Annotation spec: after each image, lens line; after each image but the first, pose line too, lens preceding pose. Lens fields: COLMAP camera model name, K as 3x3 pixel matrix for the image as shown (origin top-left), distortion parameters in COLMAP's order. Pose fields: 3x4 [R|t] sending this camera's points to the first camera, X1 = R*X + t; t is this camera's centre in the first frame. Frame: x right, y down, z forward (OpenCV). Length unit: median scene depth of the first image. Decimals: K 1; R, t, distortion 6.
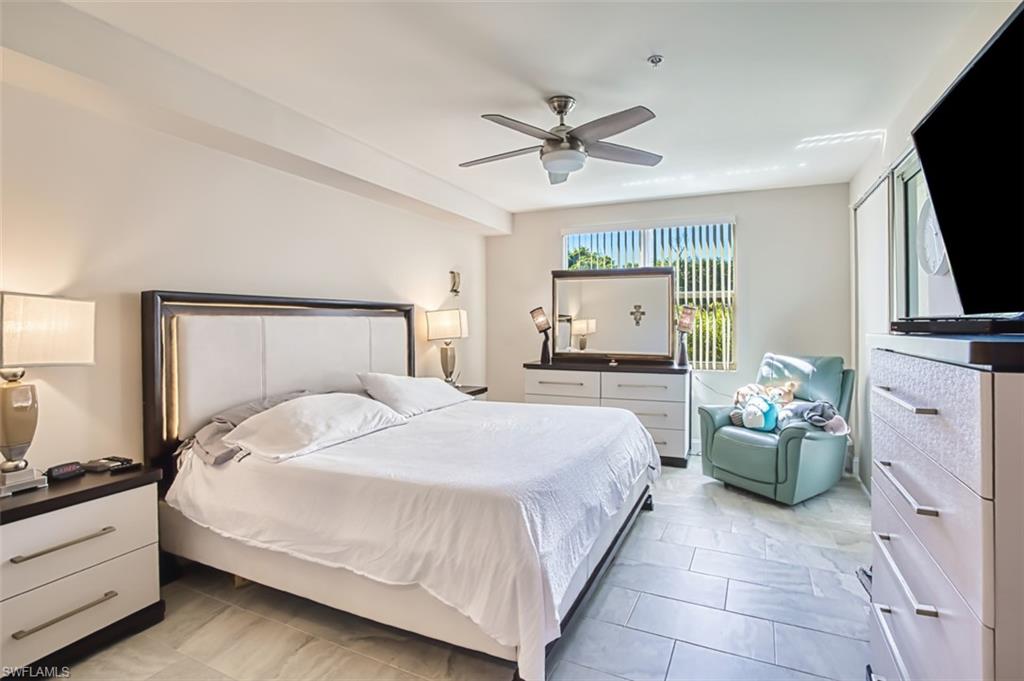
lens RADIAL K [[484.4, 0, 511.8], [0, 484.4, 323.8], [0, 0, 1]] dist [-0.001576, -0.000010]
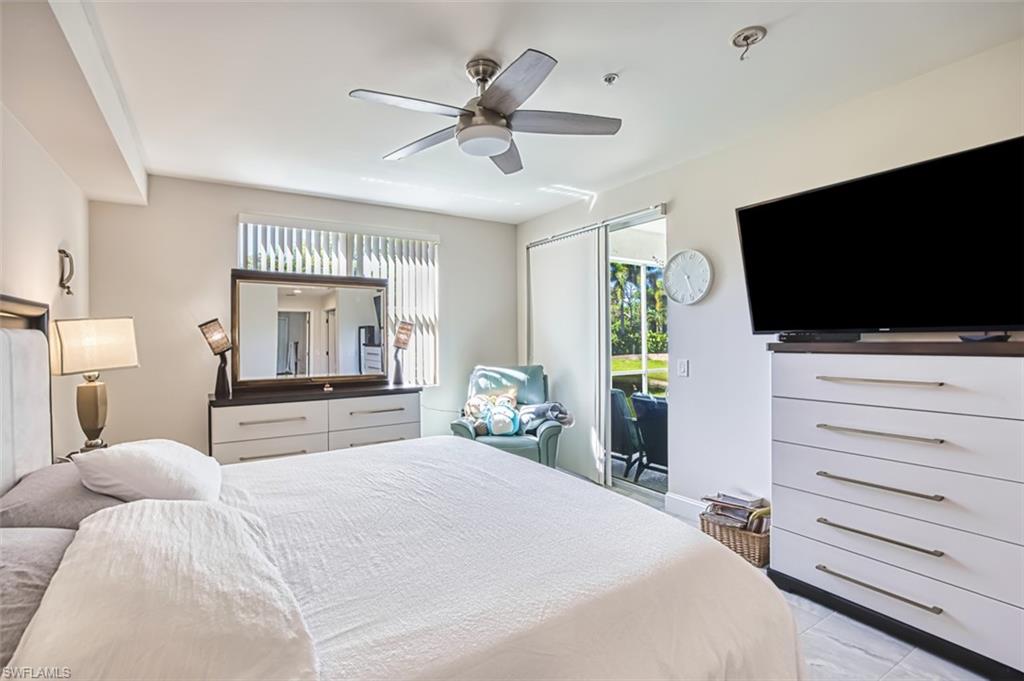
lens RADIAL K [[483.8, 0, 512.0], [0, 483.8, 340.5], [0, 0, 1]] dist [-0.050328, 0.019572]
pose [[0.564922, -0.008345, 0.825102, -0.309694], [0.011885, 0.999927, 0.001976, 0.001194], [-0.825059, 0.008690, 0.564980, 0.290979]]
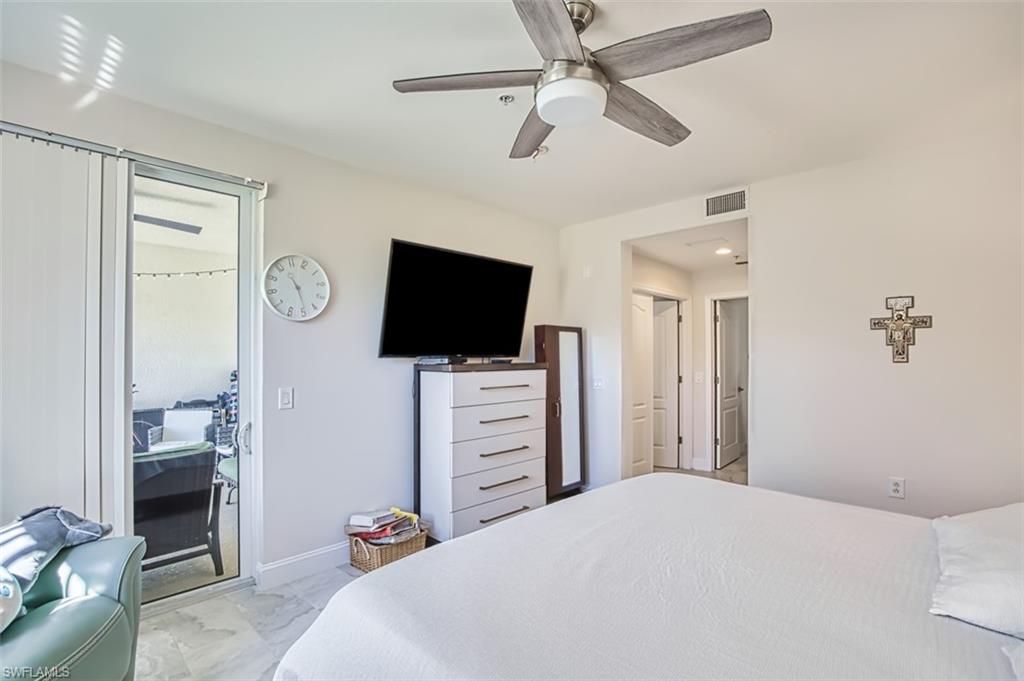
lens RADIAL K [[483.8, 0, 512.0], [0, 483.8, 340.5], [0, 0, 1]] dist [-0.050328, 0.019572]
pose [[-0.940092, -0.006469, 0.340859, -0.013423], [-0.010737, 0.999886, -0.010634, -0.020857], [-0.340751, -0.013657, -0.940054, 0.962426]]
